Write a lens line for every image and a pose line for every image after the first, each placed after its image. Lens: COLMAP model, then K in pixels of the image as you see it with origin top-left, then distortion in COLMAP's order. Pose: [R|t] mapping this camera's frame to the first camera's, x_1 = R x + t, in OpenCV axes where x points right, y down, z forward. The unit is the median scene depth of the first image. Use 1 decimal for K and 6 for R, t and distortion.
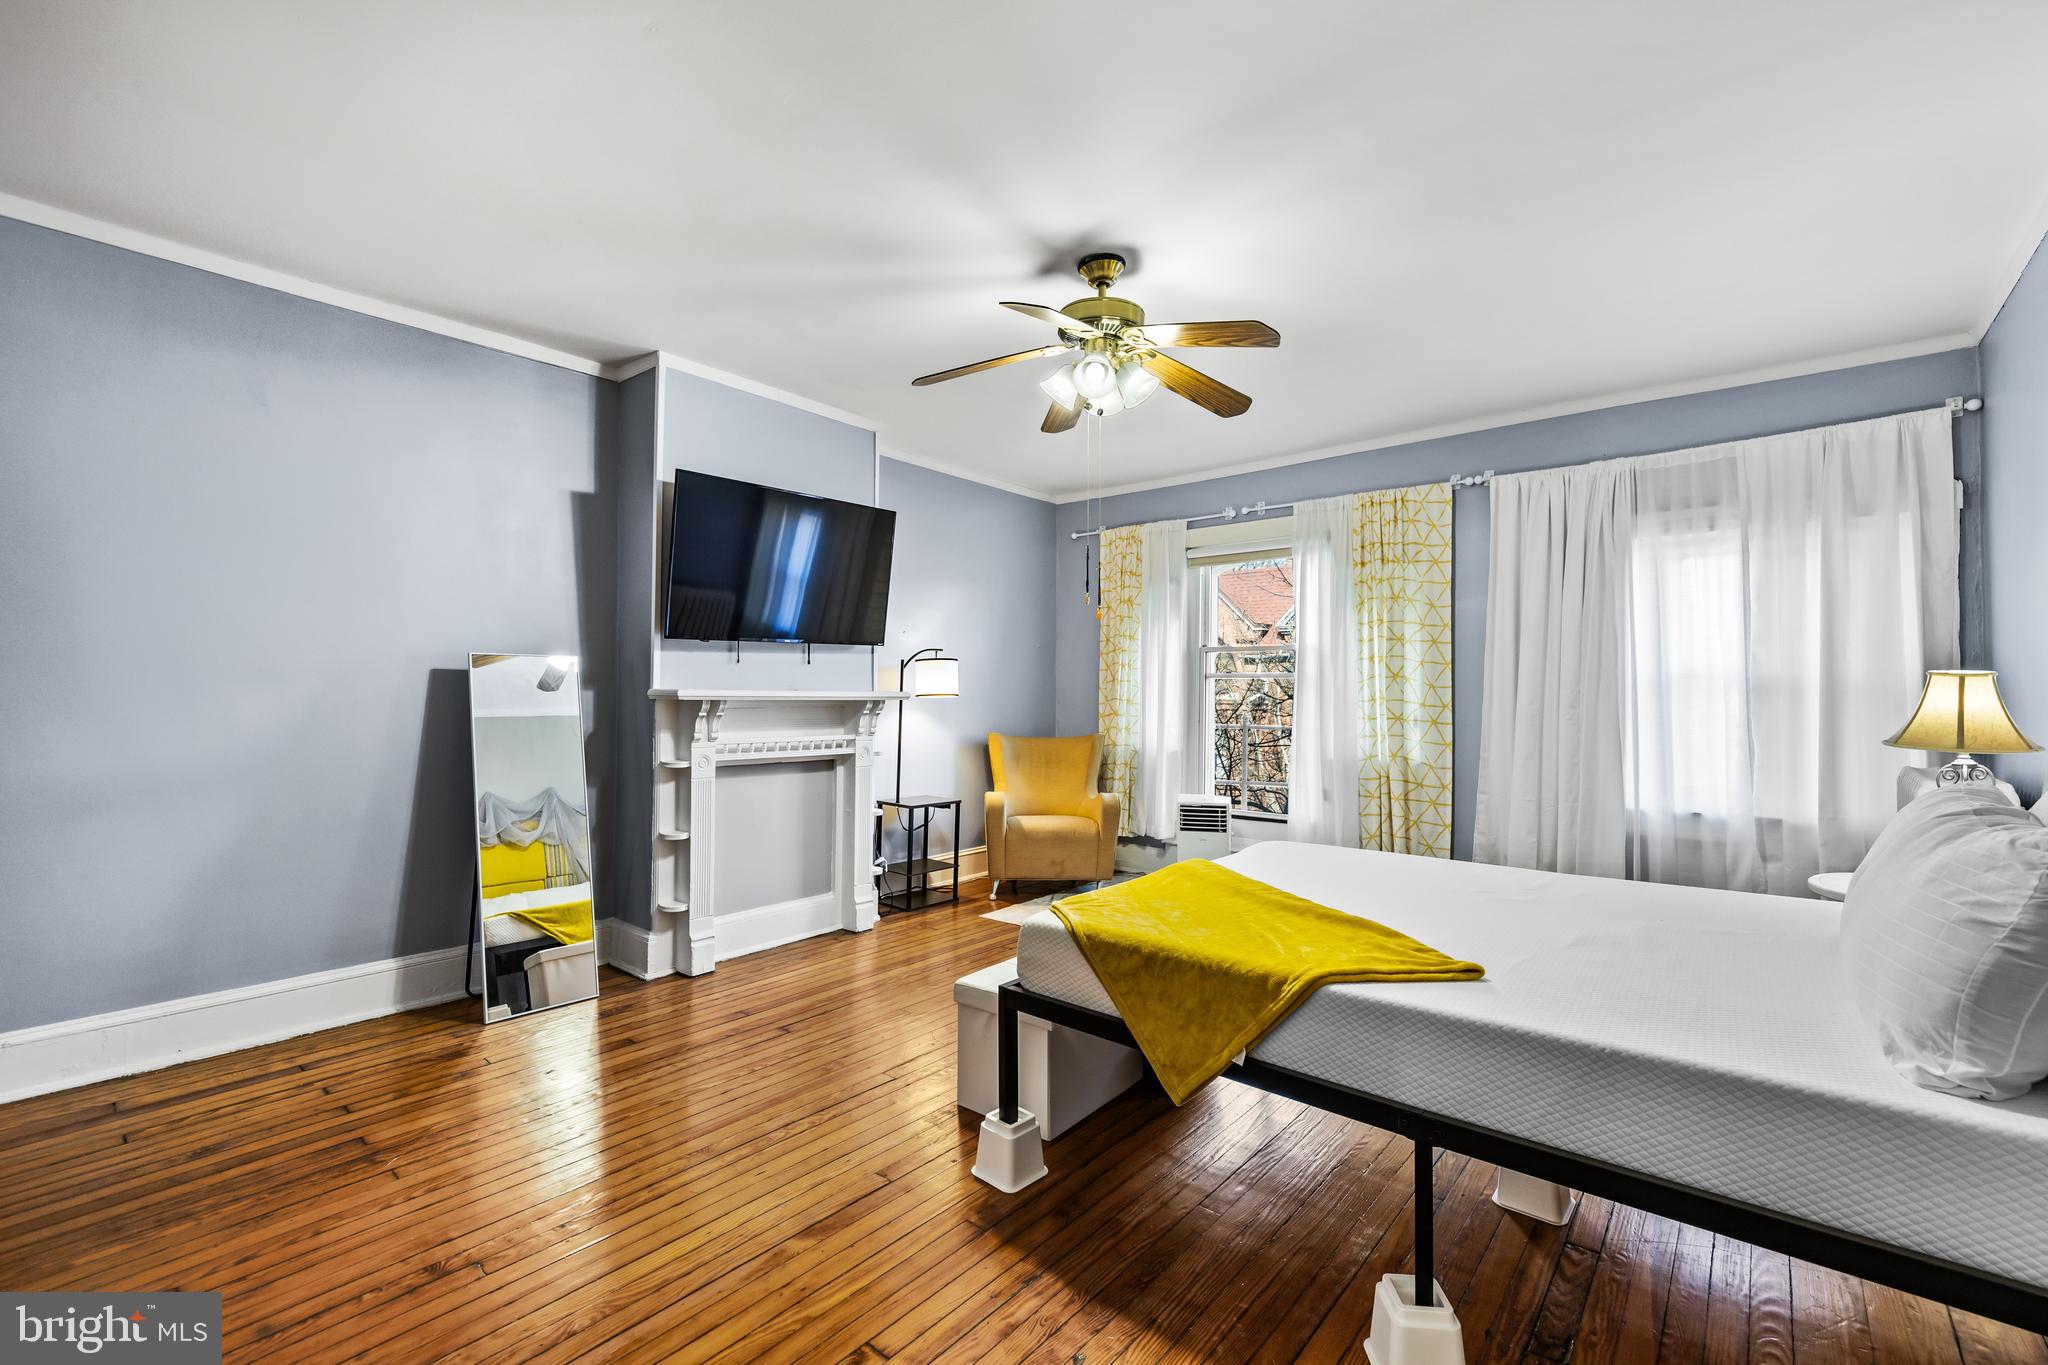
lens RADIAL K [[867.2, 0, 1039.5], [0, 867.2, 685.2], [0, 0, 1]] dist [0.000726, 0.001081]
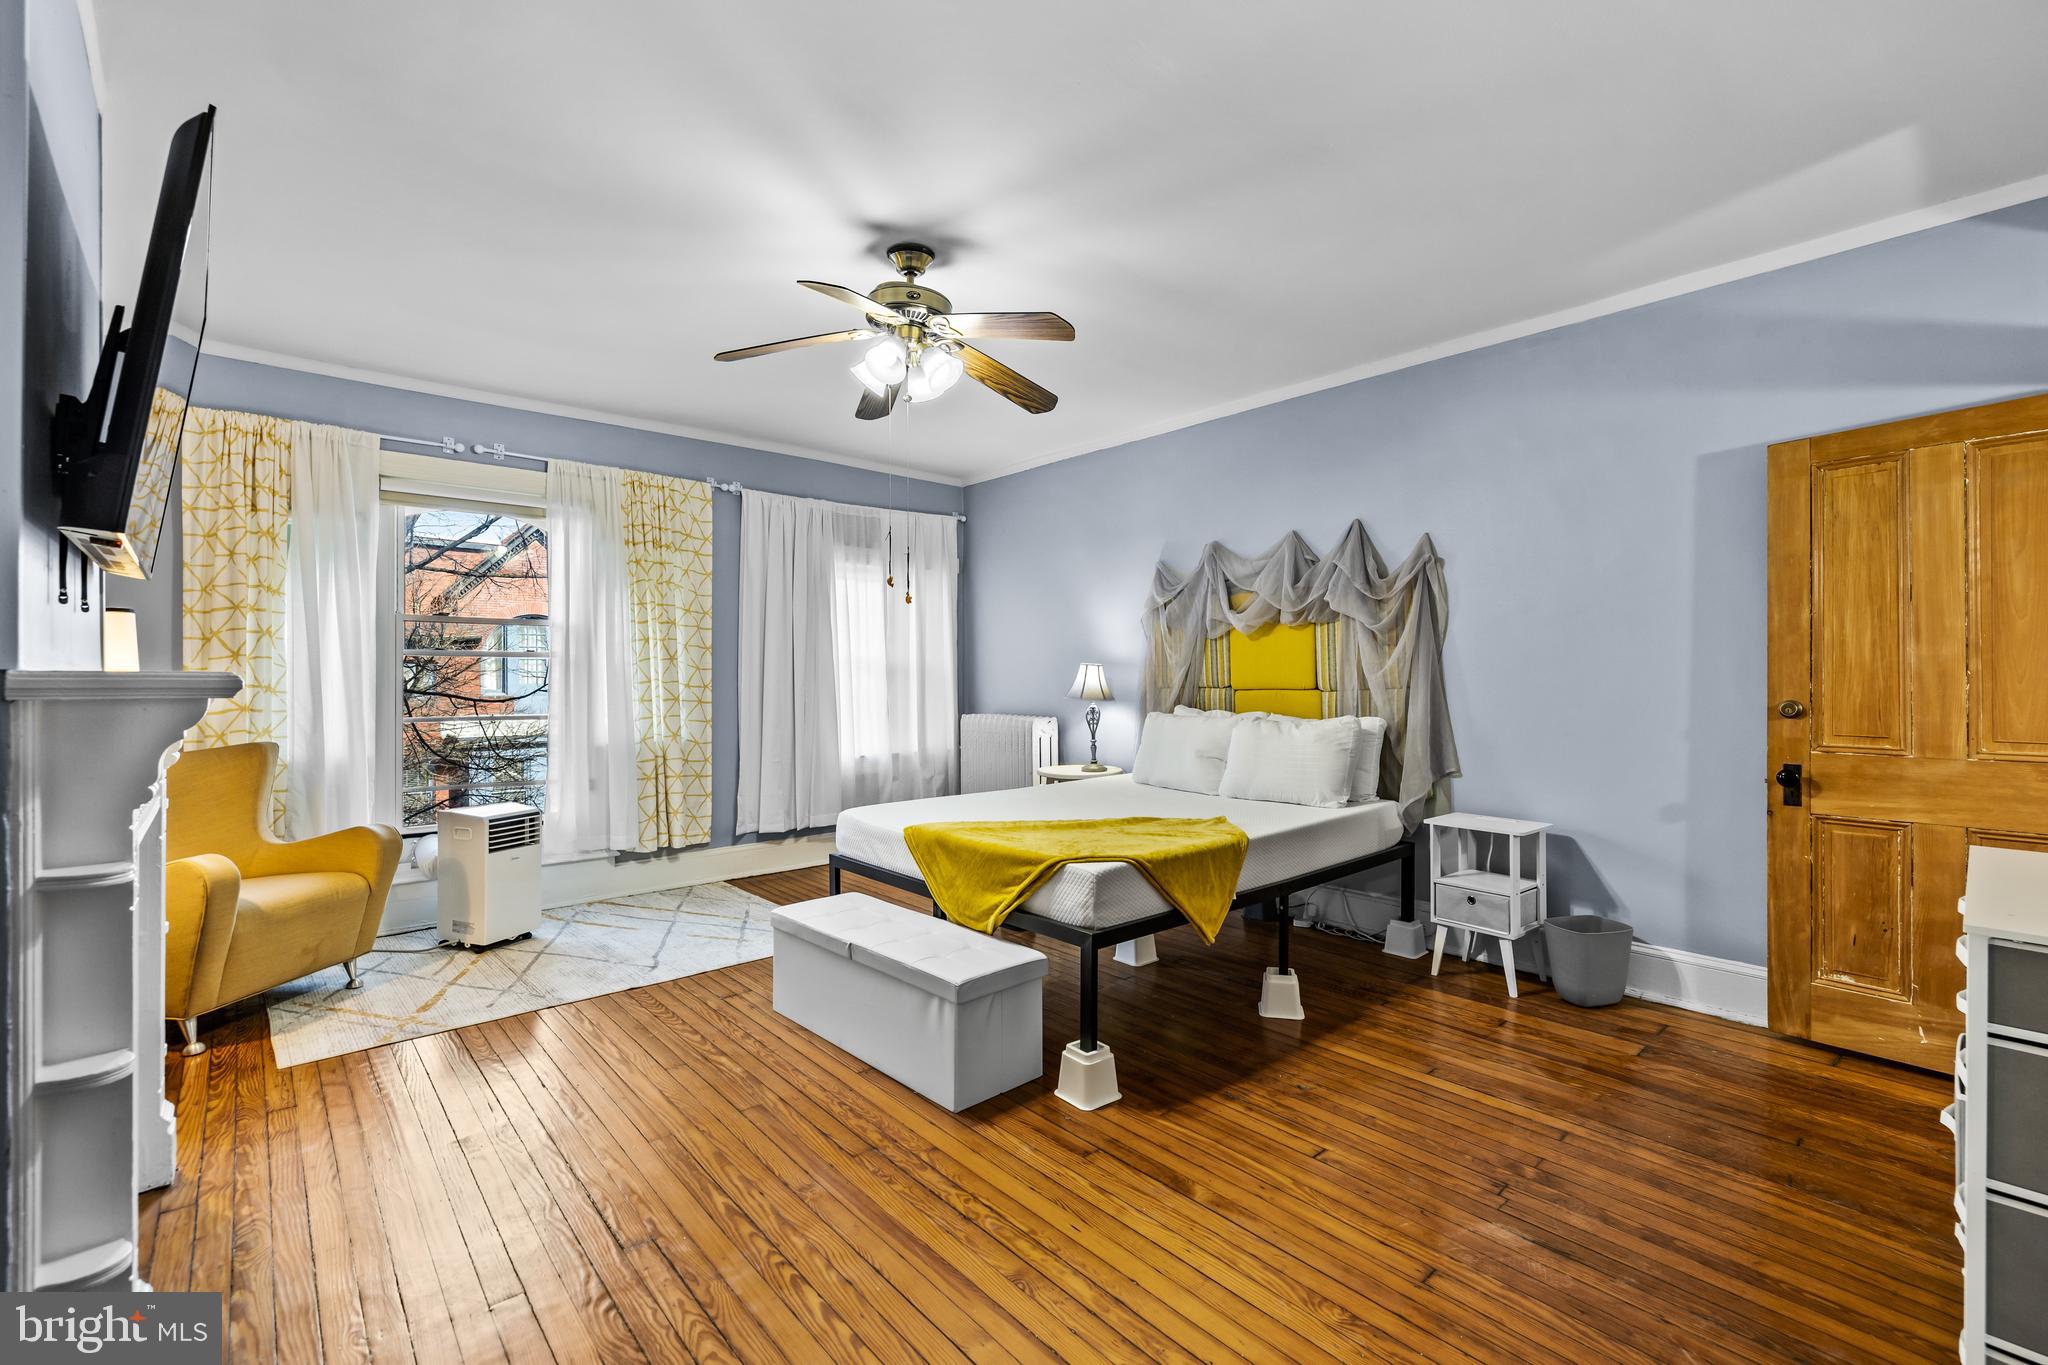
lens RADIAL K [[867.2, 0, 1026.3], [0, 867.2, 674.2], [0, 0, 1]] dist [0.000726, 0.001081]
pose [[0.159399, -0.002560, 0.987211, -0.624369], [-0.007475, 0.999965, 0.003800, 0.001360], [-0.987186, -0.007985, 0.159374, 0.480012]]
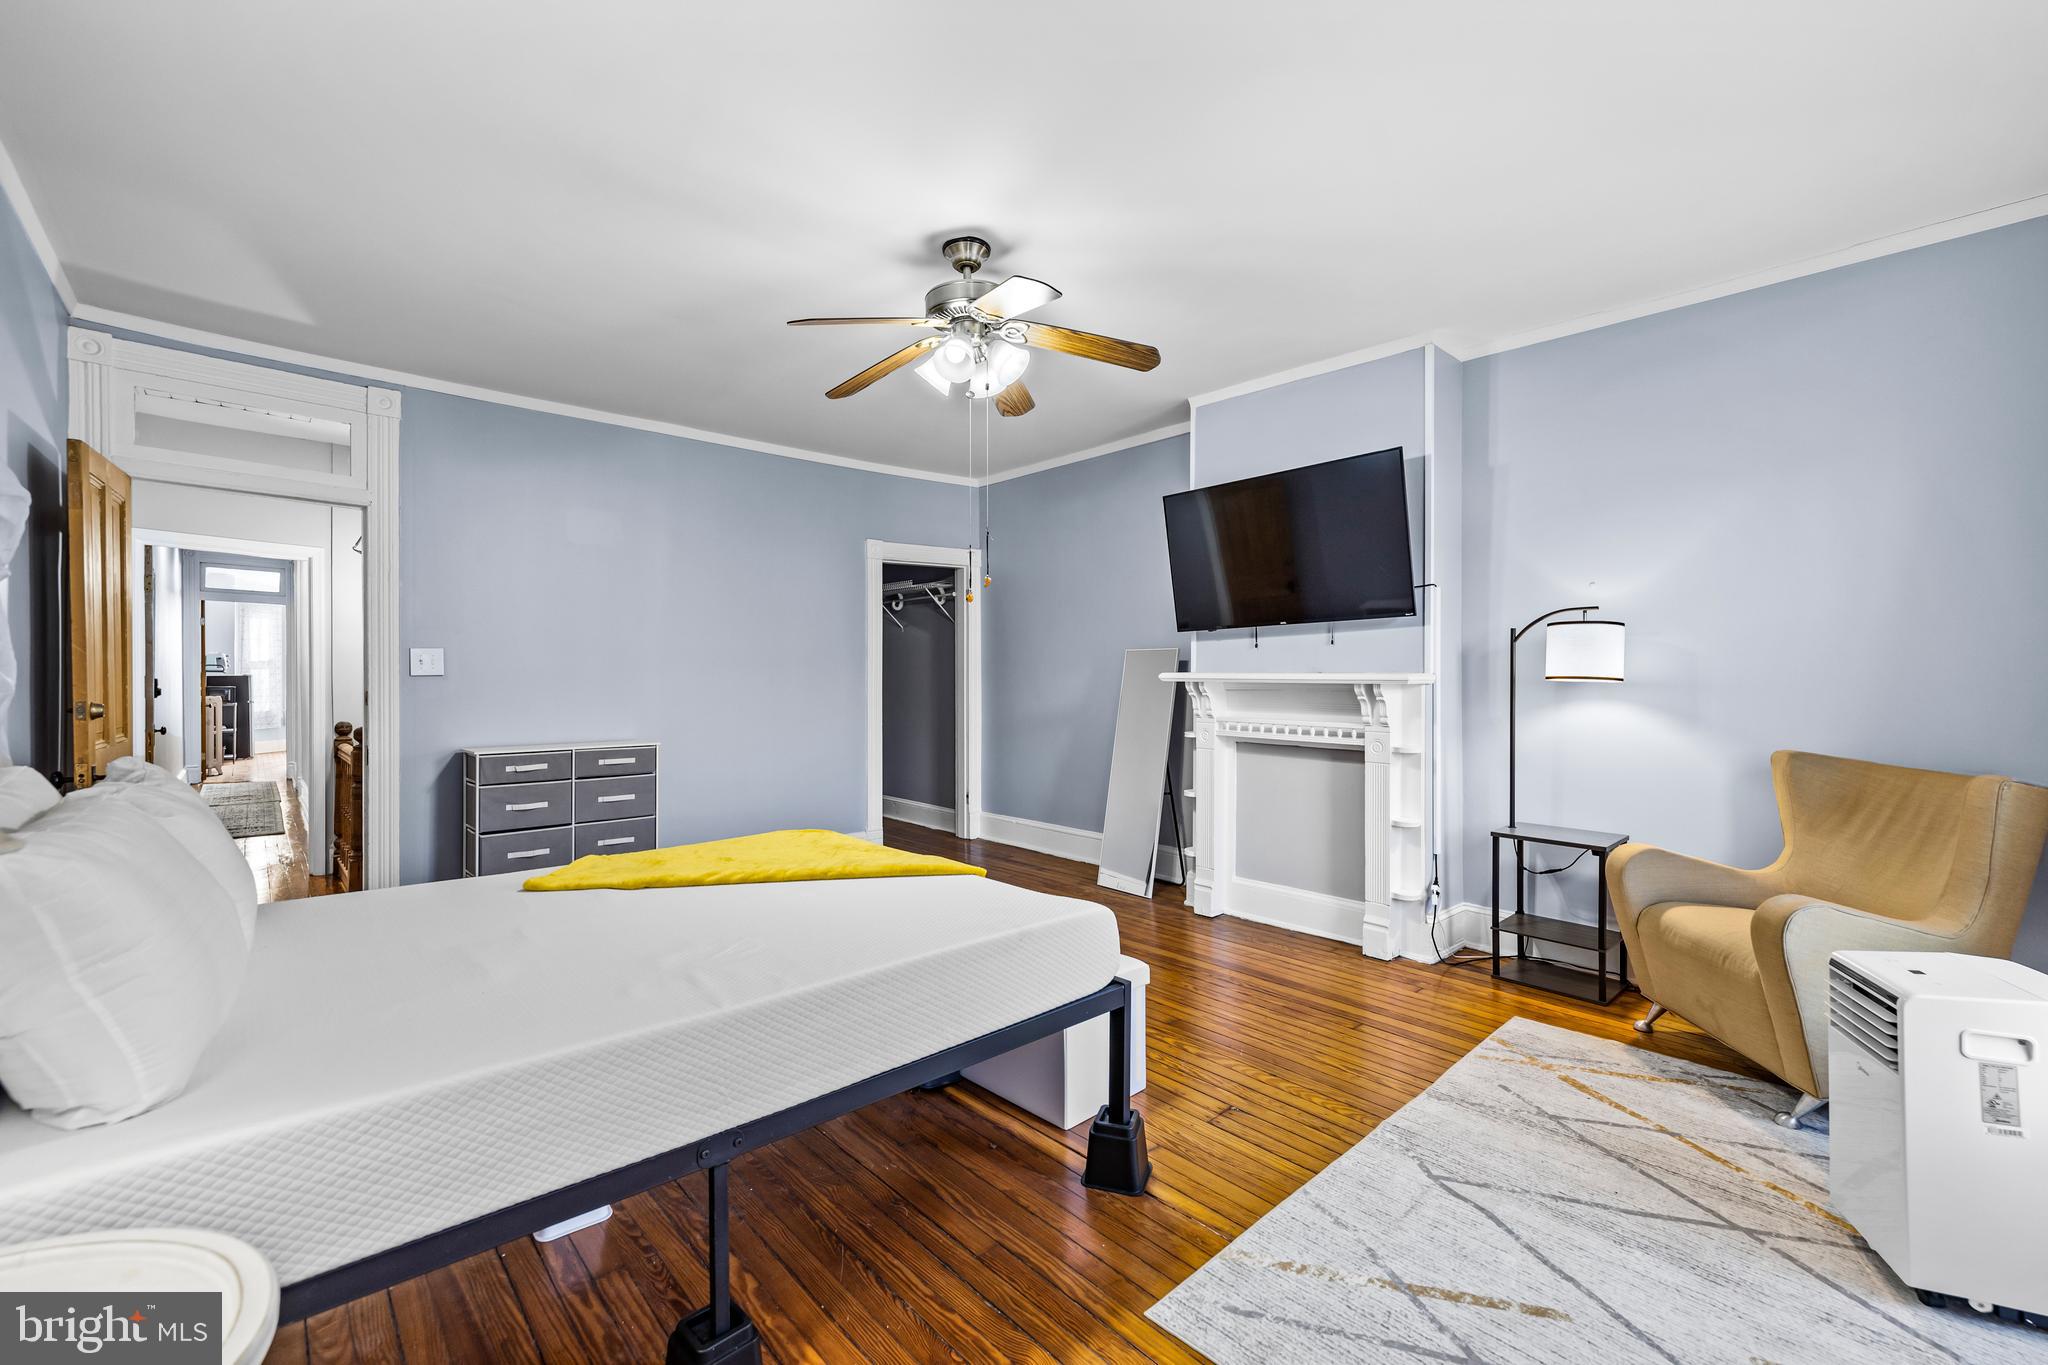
lens RADIAL K [[867.2, 0, 1038.2], [0, 867.2, 677.8], [0, 0, 1]] dist [0.000726, 0.001081]
pose [[-0.143616, -0.000821, -0.989633, 0.706115], [0.010923, 0.999937, -0.002415, 0.009839], [0.989573, -0.011157, -0.143598, 0.833316]]
